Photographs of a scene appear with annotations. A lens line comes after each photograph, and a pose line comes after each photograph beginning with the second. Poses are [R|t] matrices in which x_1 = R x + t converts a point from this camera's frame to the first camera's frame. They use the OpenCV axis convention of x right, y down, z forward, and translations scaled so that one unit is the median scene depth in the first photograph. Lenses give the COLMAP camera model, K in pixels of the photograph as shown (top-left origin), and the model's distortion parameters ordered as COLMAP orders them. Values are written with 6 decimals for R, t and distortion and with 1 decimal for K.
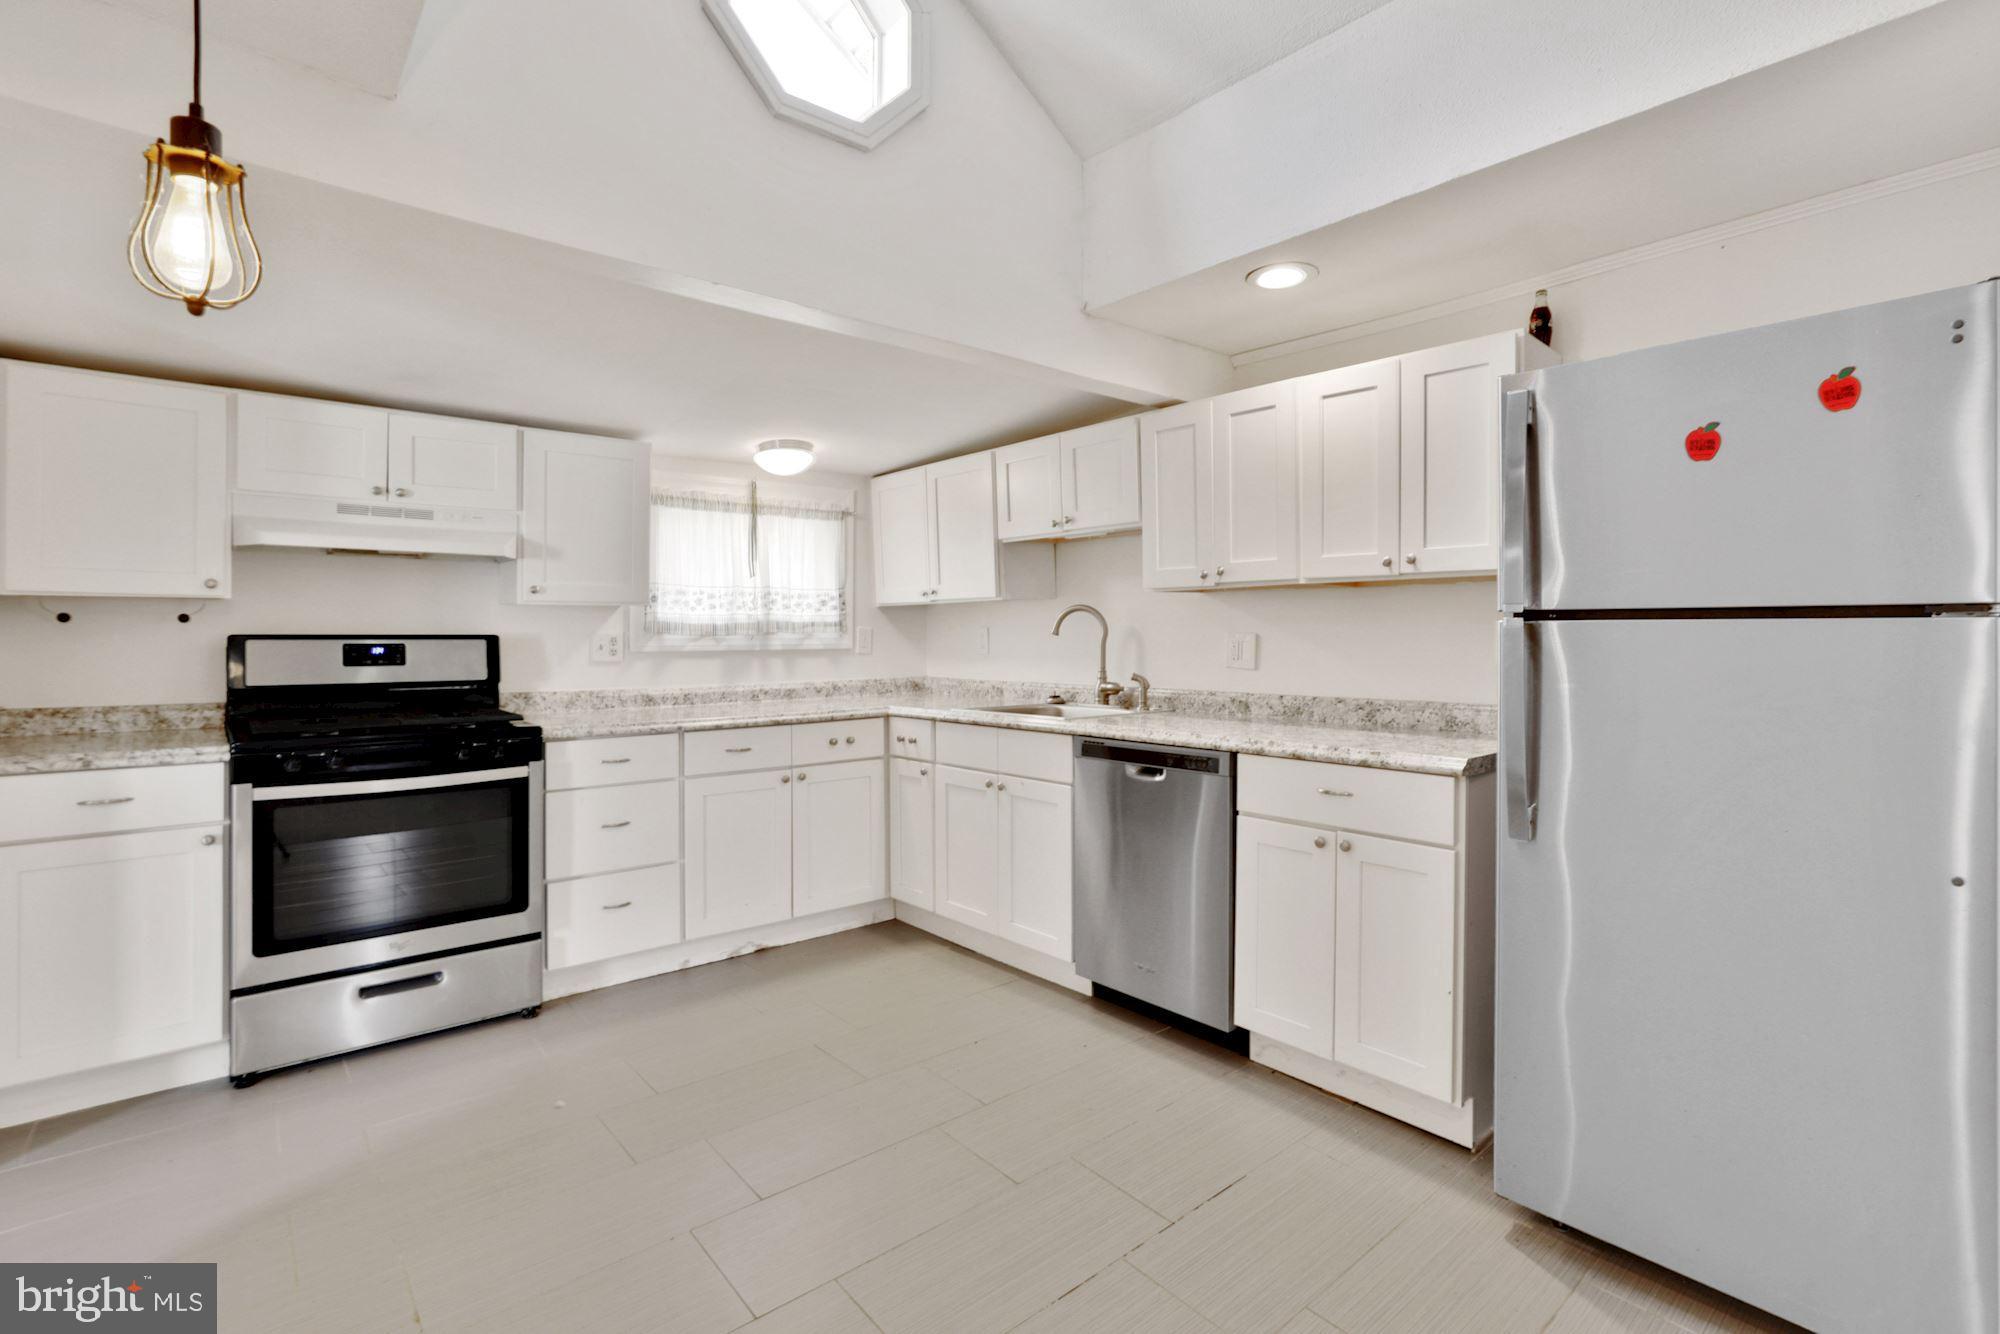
lens RADIAL K [[957.0, 0, 1018.6], [0, 957.0, 624.0], [0, 0, 1]] dist [-0.015475, 0.012450]
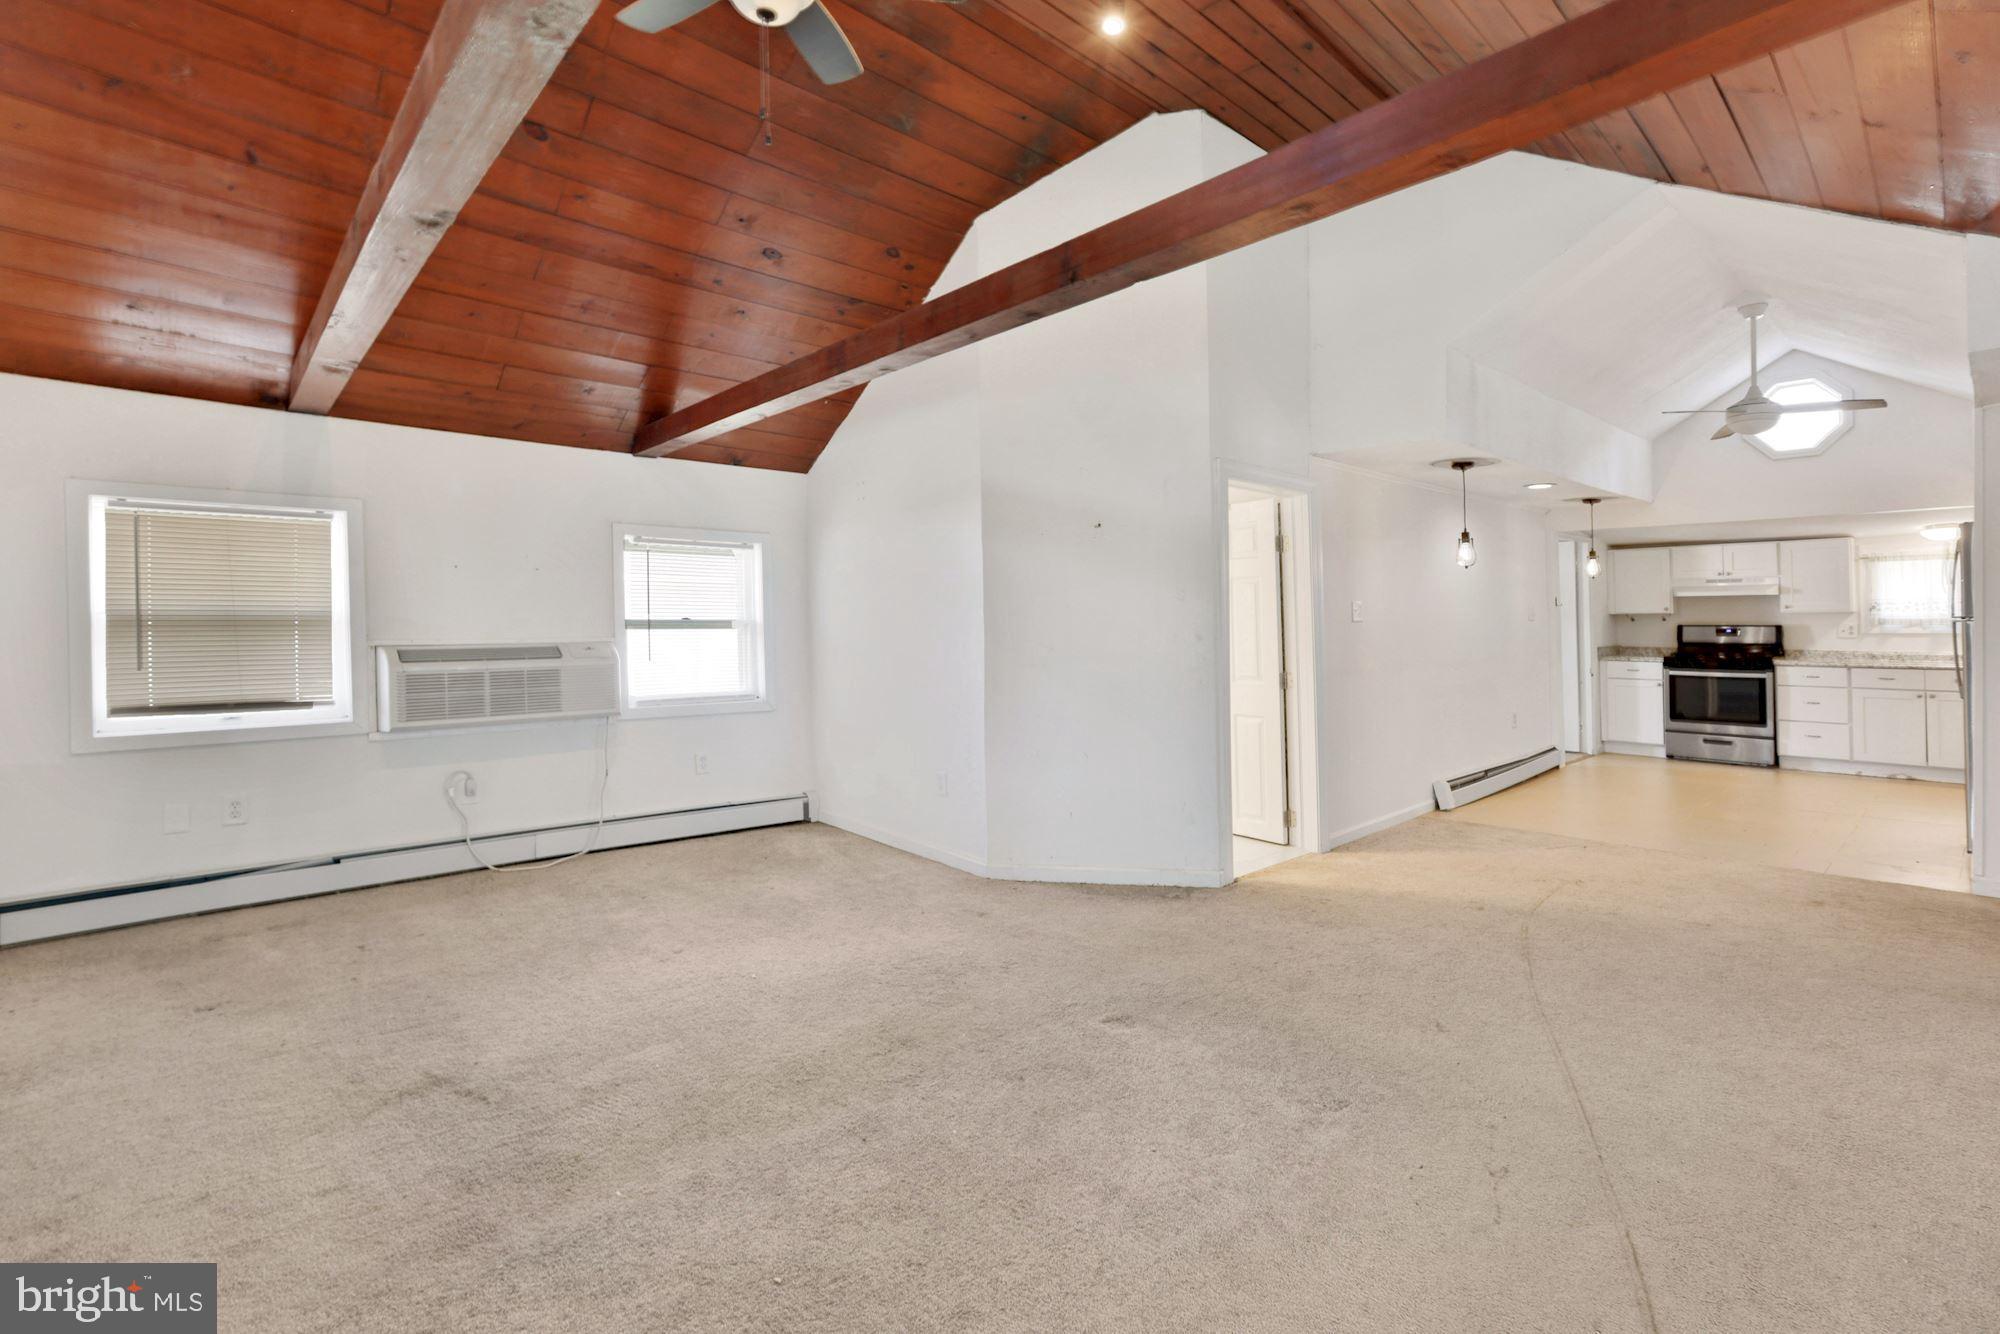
lens RADIAL K [[942.3, 0, 1009.0], [0, 942.3, 623.1], [0, 0, 1]] dist [-0.003005, 0.000292]
pose [[0.052526, -0.001153, -0.998619, 1.944169], [0.010781, 0.999942, -0.000587, -0.014194], [0.998561, -0.010736, 0.052536, -1.220788]]
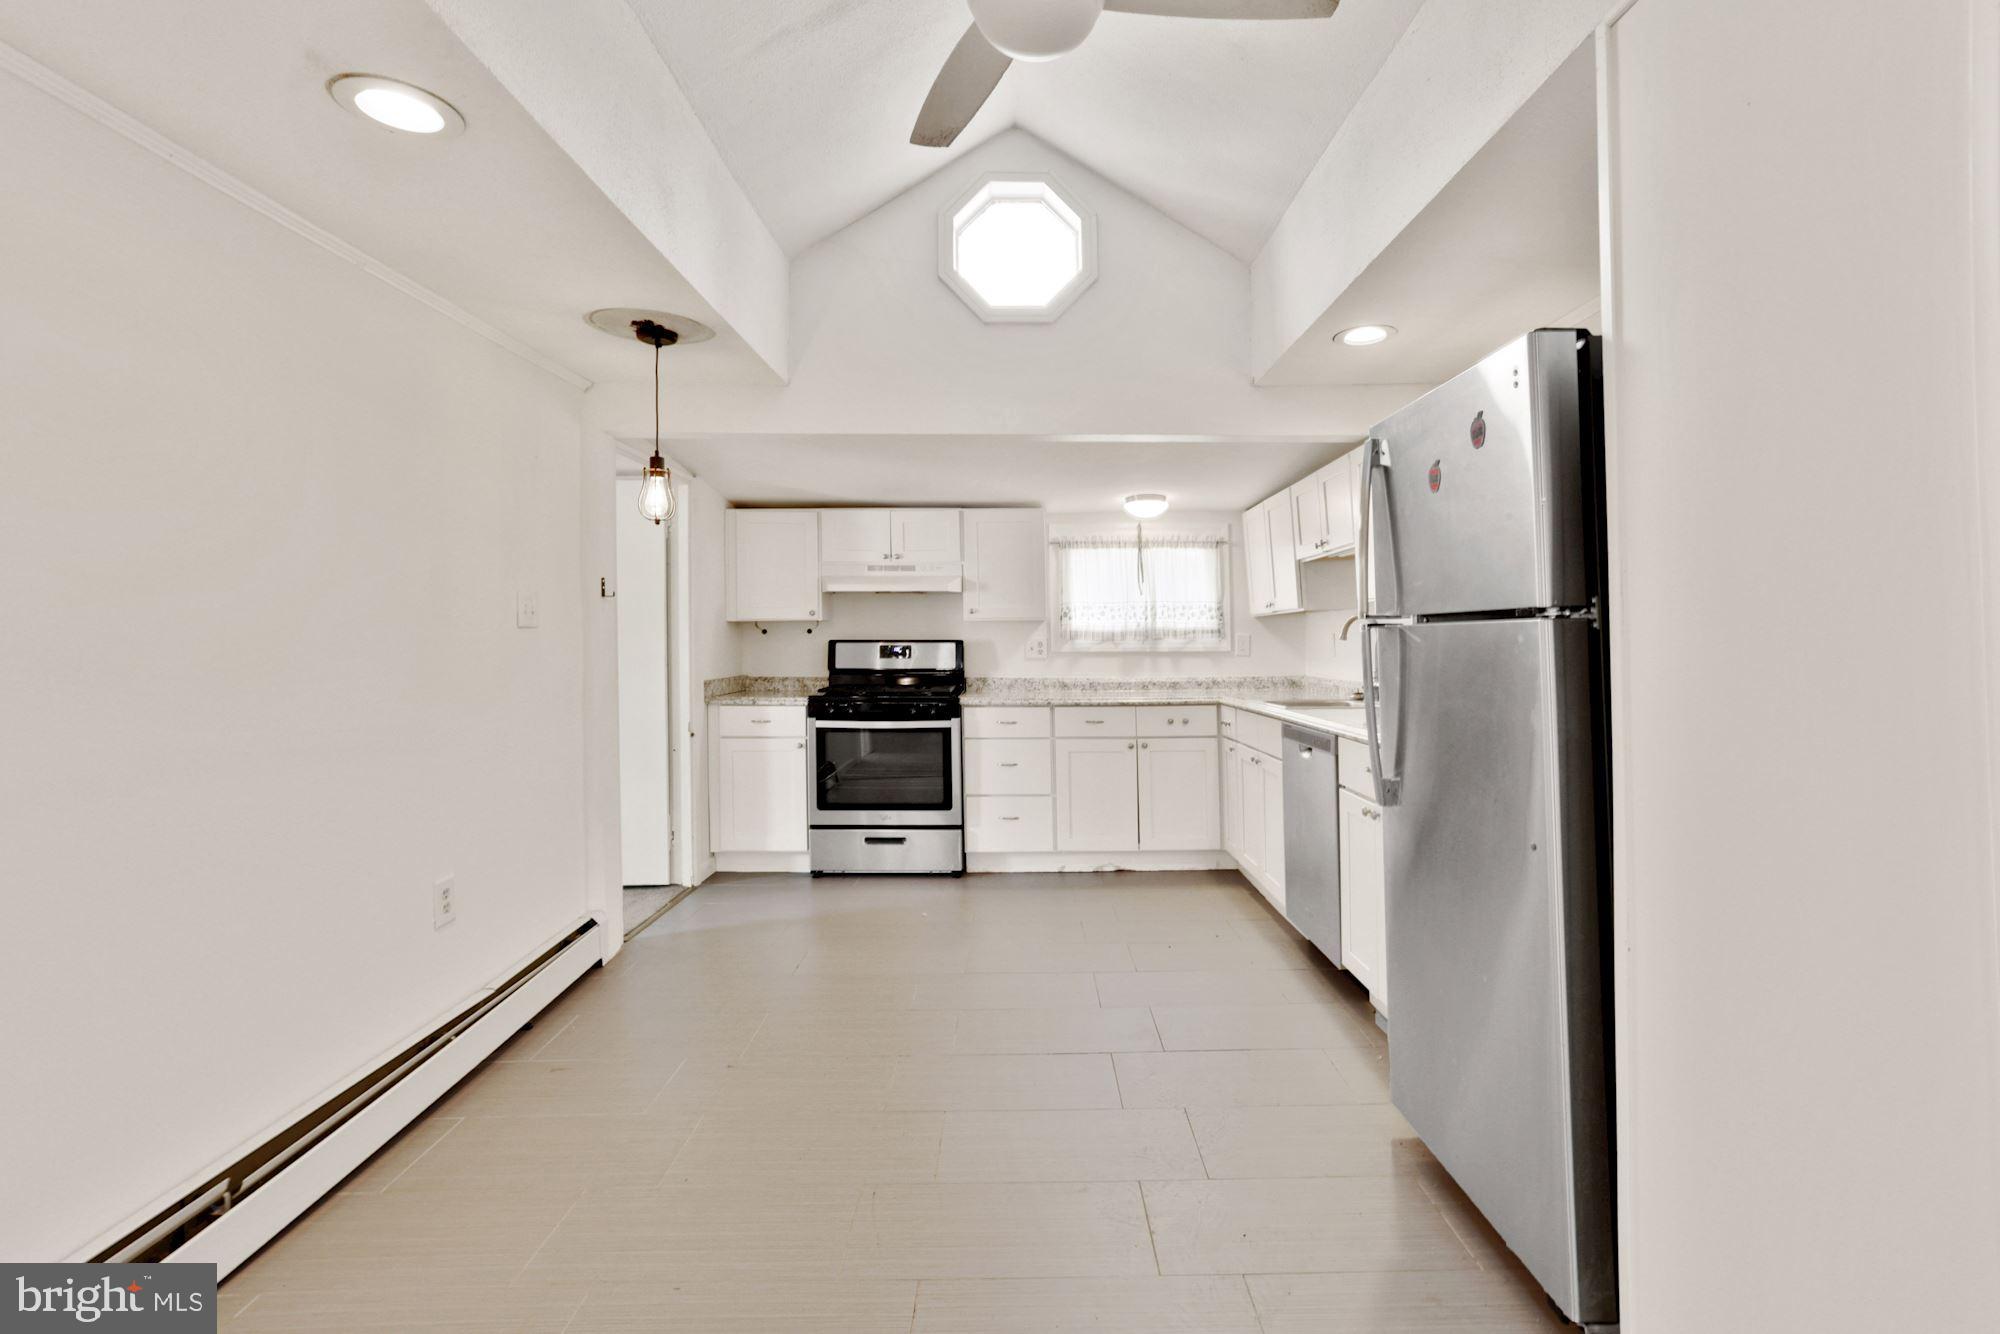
lens RADIAL K [[942.3, 0, 1009.0], [0, 942.3, 623.1], [0, 0, 1]] dist [-0.003005, 0.000292]
pose [[0.760910, -0.014090, -0.648705, 0.580518], [0.008502, 0.999895, -0.011745, 0.002704], [0.648802, 0.003421, 0.760950, -0.150350]]
